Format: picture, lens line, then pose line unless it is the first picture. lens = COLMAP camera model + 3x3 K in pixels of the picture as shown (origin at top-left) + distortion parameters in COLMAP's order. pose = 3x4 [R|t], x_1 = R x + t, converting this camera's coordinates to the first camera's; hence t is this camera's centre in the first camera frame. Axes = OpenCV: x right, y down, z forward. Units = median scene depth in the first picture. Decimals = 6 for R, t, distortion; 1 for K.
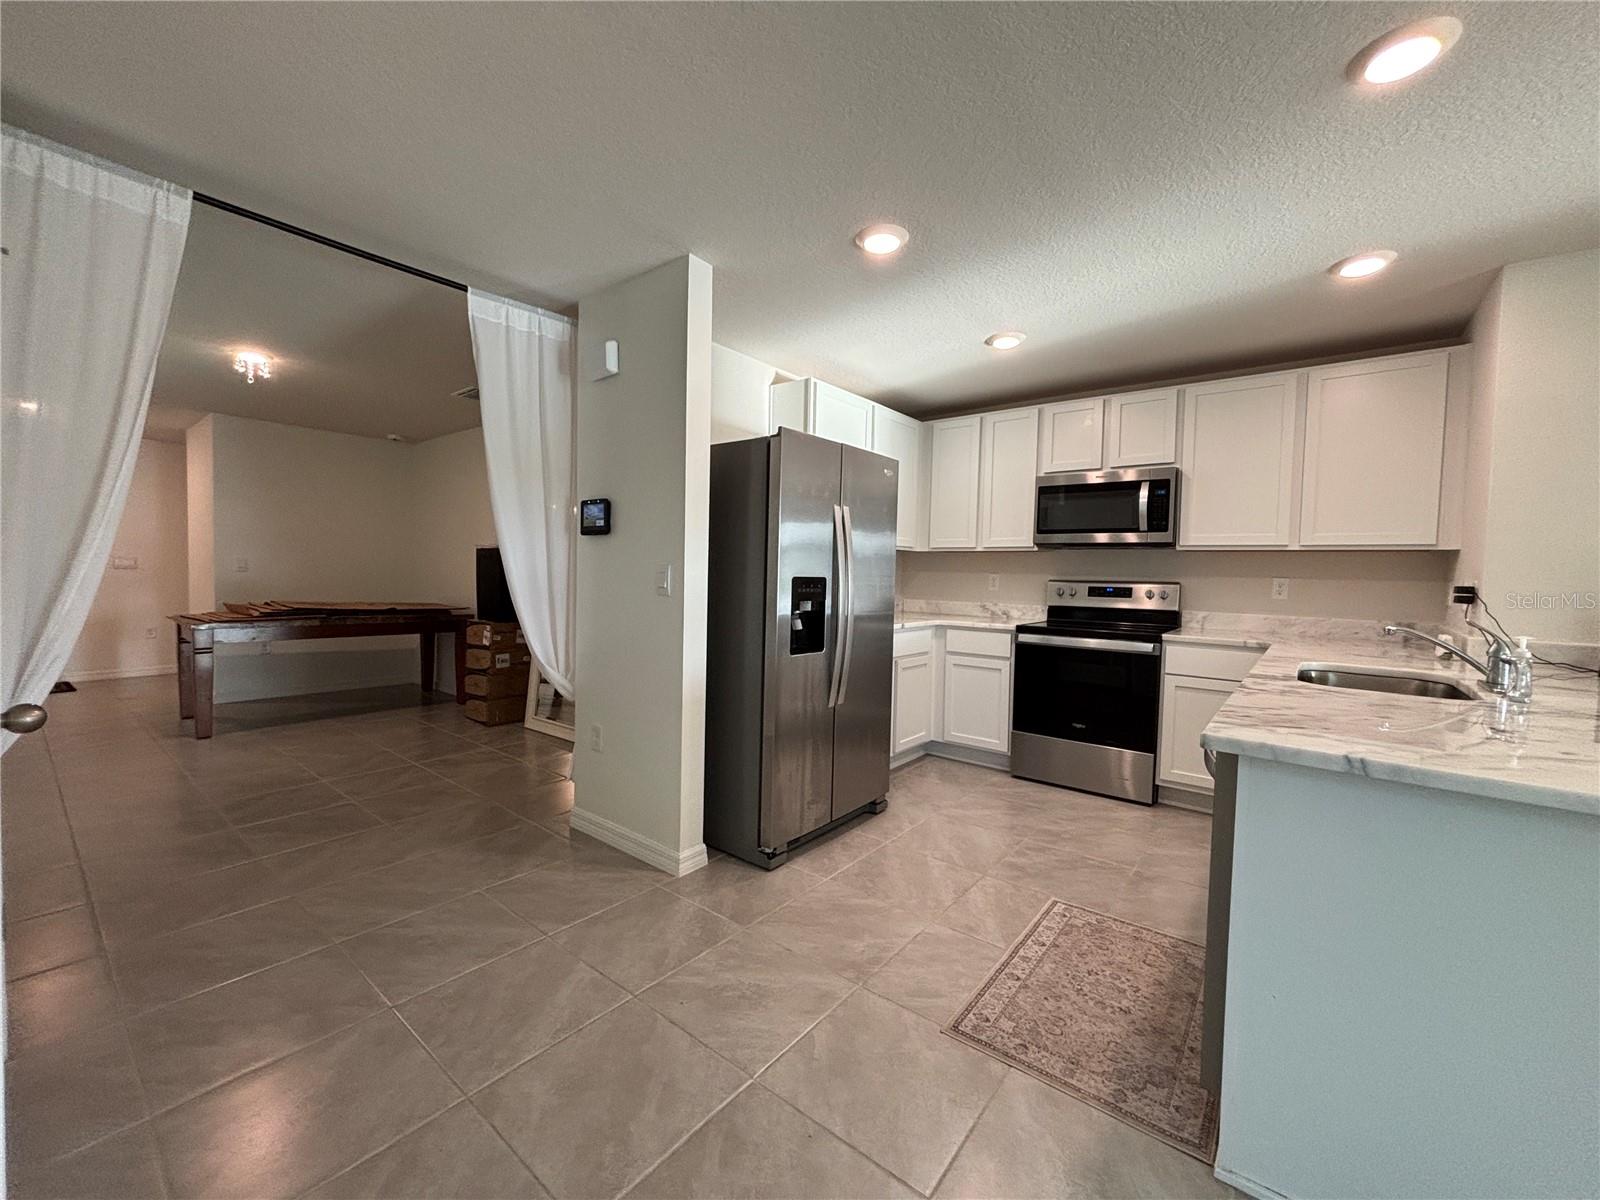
lens RADIAL K [[642.4, 0, 796.2], [0, 642.4, 598.6], [0, 0, 1]] dist [-0.001949, 0.000219]
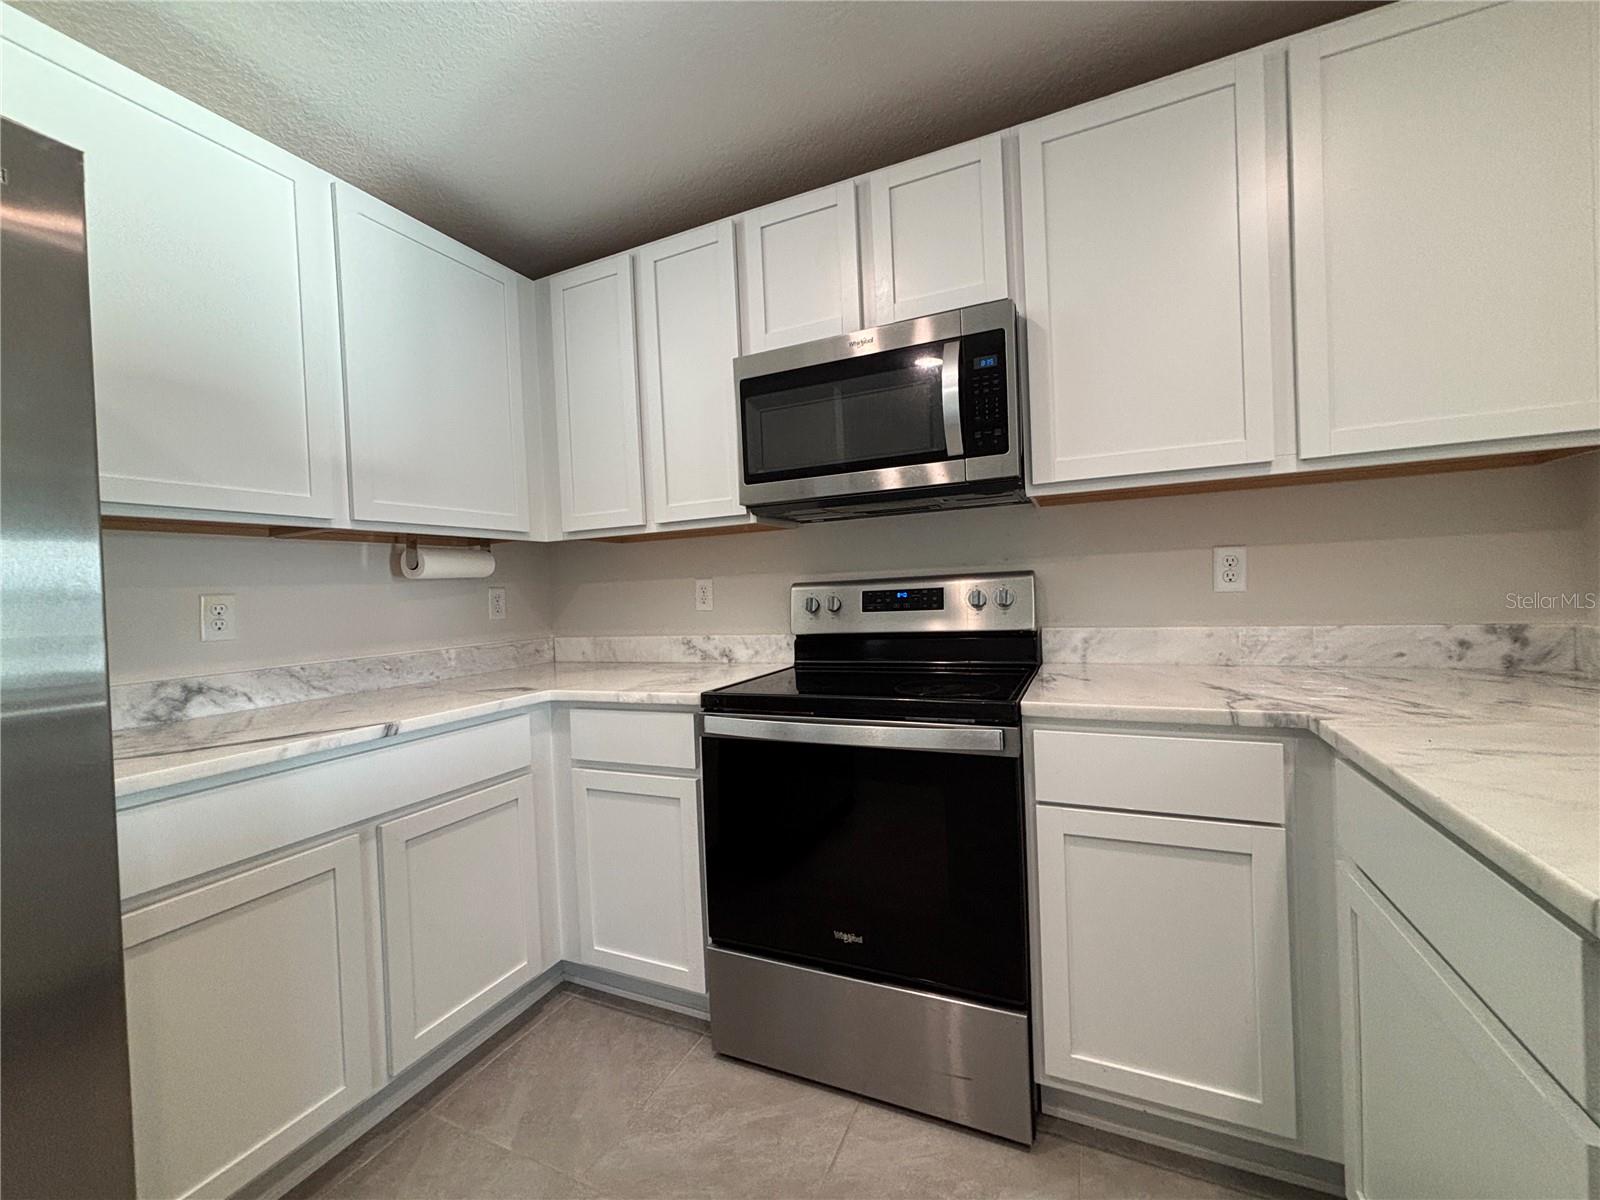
lens RADIAL K [[643.5, 0, 801.4], [0, 643.5, 595.9], [0, 0, 1]] dist [0.000471, -0.000106]
pose [[0.965953, -0.065424, 0.250307, 0.346708], [0.074067, 0.996933, -0.025256, -0.008061], [-0.247887, 0.042935, 0.967837, 0.649771]]
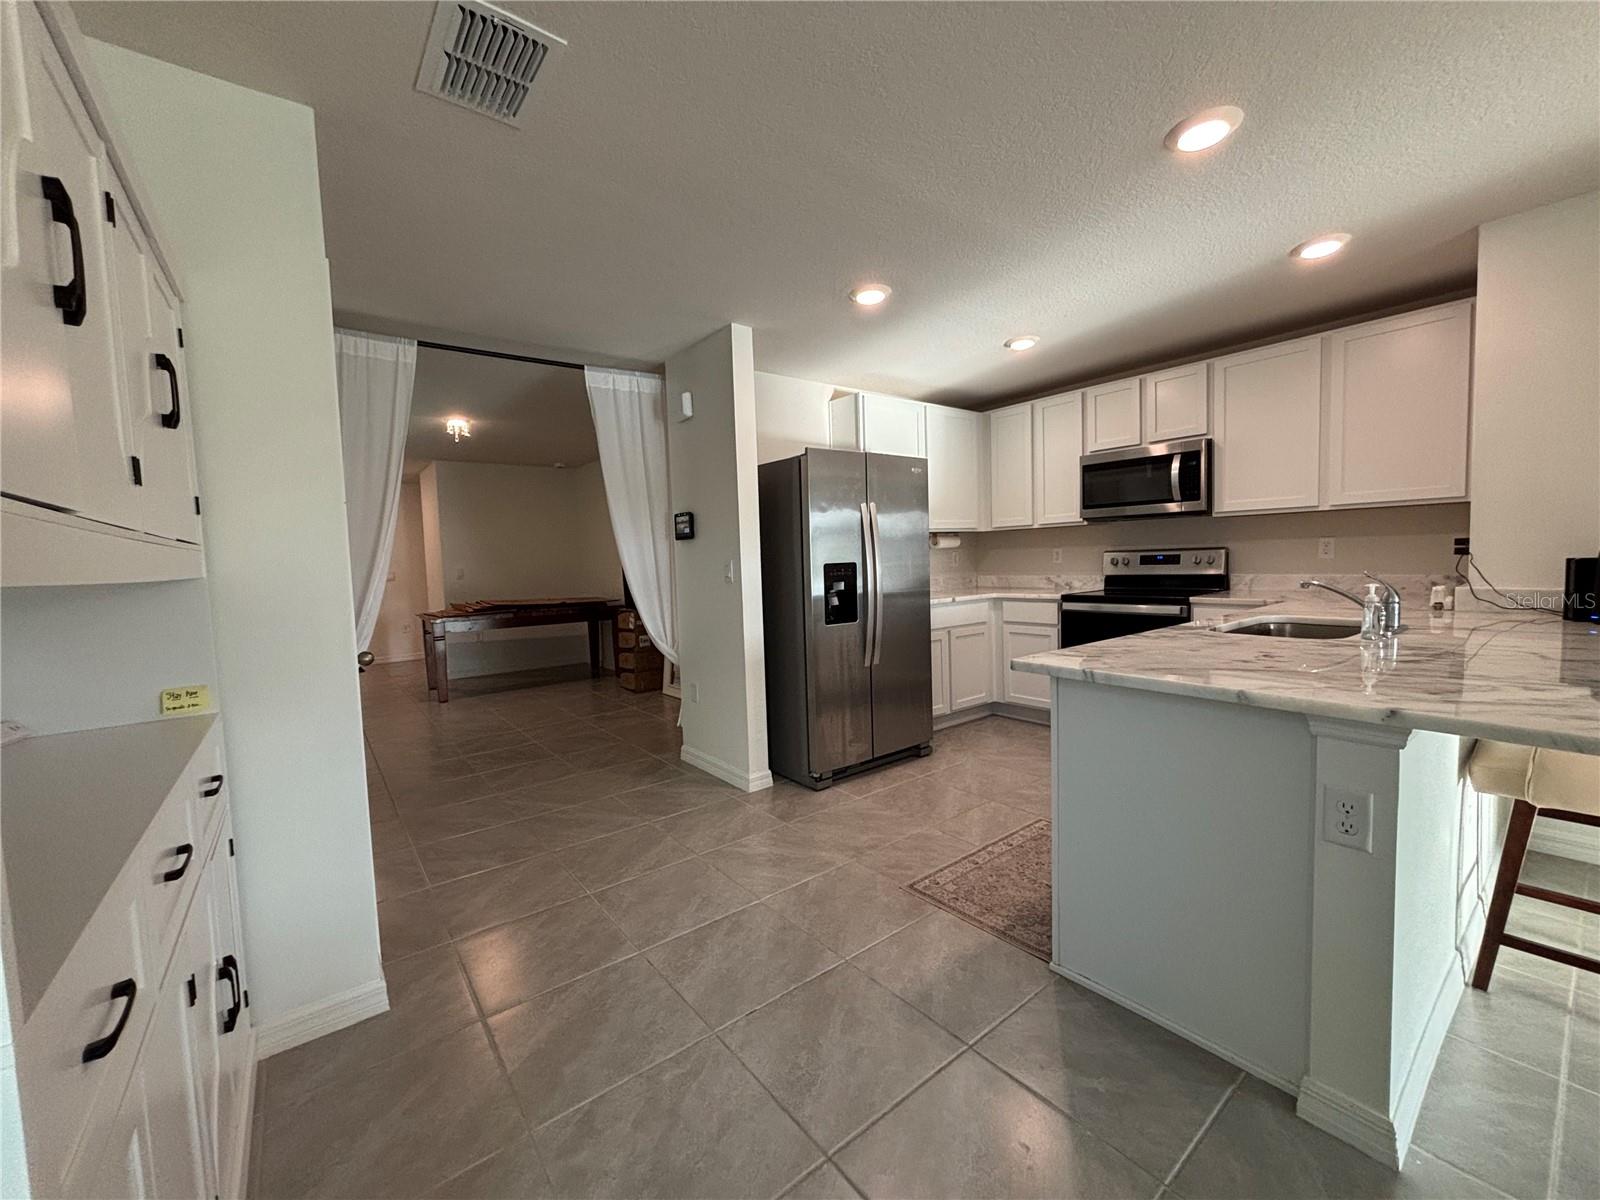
lens RADIAL K [[642.4, 0, 796.2], [0, 642.4, 598.6], [0, 0, 1]] dist [-0.001949, 0.000219]
pose [[0.971157, -0.039859, -0.235087, 0.182685], [0.045892, 0.998741, 0.020246, 0.005732], [0.233984, -0.030450, 0.971764, -0.196454]]
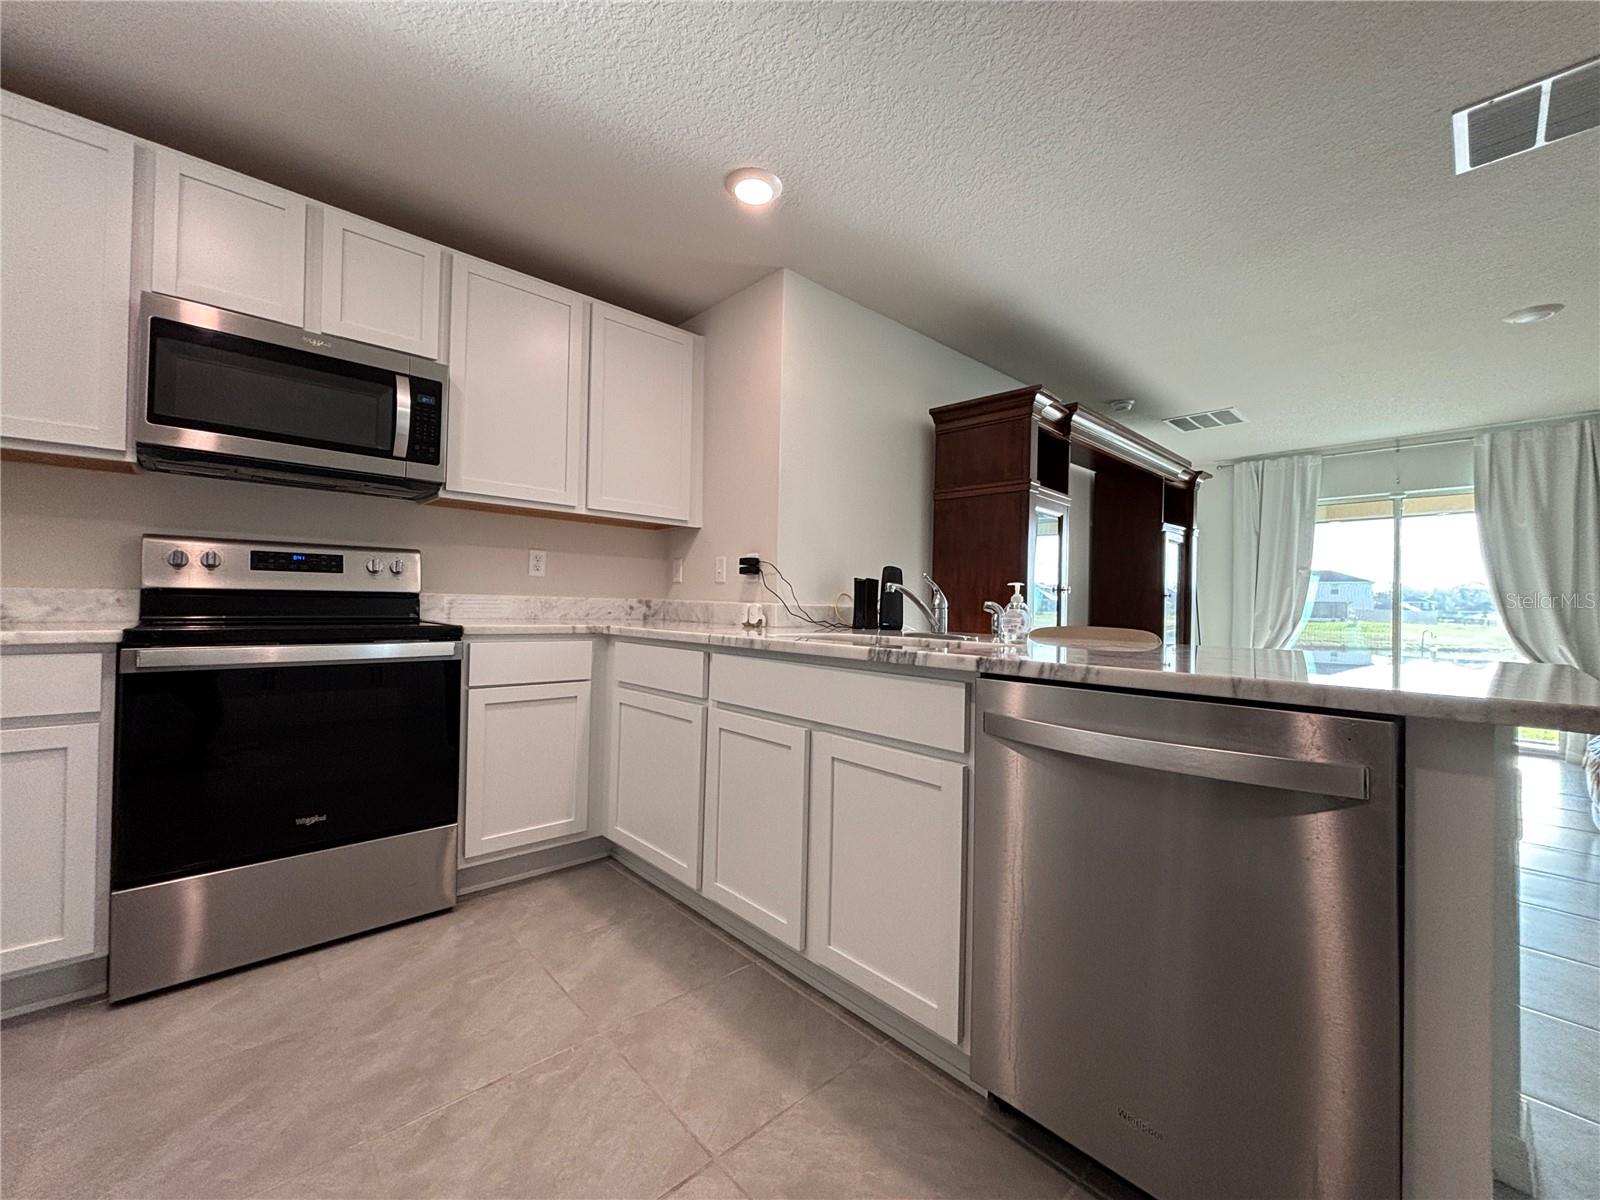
lens RADIAL K [[643.5, 0, 801.4], [0, 643.5, 595.9], [0, 0, 1]] dist [0.000471, -0.000106]
pose [[0.147456, -0.007808, 0.989038, 0.000363], [0.022866, 0.999728, 0.004483, 0.031344], [-0.988804, 0.021954, 0.147594, 0.581062]]
